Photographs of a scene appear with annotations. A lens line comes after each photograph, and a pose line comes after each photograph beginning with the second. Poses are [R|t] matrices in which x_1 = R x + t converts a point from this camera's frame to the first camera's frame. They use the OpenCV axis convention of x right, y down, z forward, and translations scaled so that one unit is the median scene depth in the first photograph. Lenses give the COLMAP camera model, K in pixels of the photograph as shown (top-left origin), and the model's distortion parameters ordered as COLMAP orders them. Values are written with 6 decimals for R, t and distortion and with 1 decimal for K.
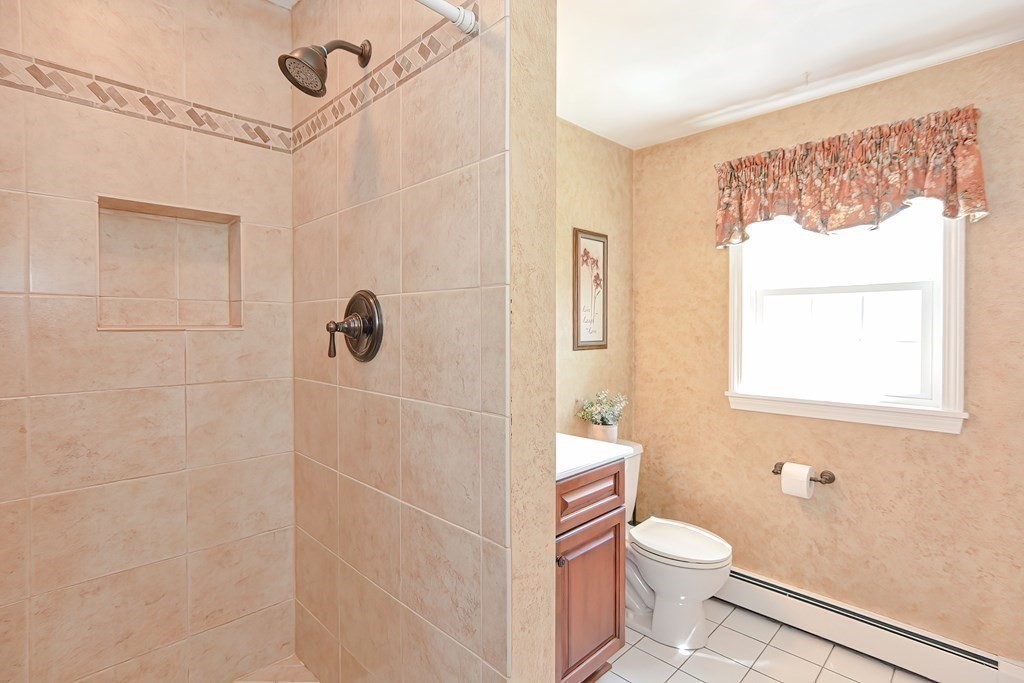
lens RADIAL K [[487.6, 0, 526.4], [0, 487.6, 337.2], [0, 0, 1]] dist [-0.020359, 0.013979]
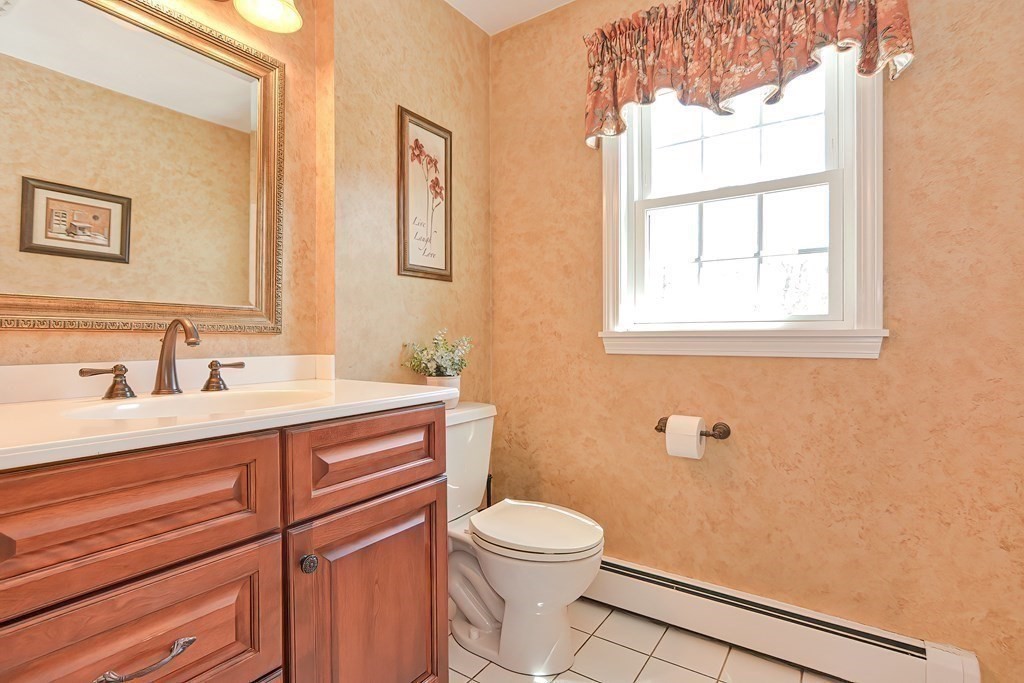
lens RADIAL K [[494.1, 0, 514.7], [0, 494.1, 338.6], [0, 0, 1]] dist [-0.019232, 0.011741]
pose [[0.984973, -0.000116, 0.172709, 0.154913], [0.001999, 0.999940, -0.010728, 0.144665], [-0.172697, 0.010912, 0.984915, 0.270785]]
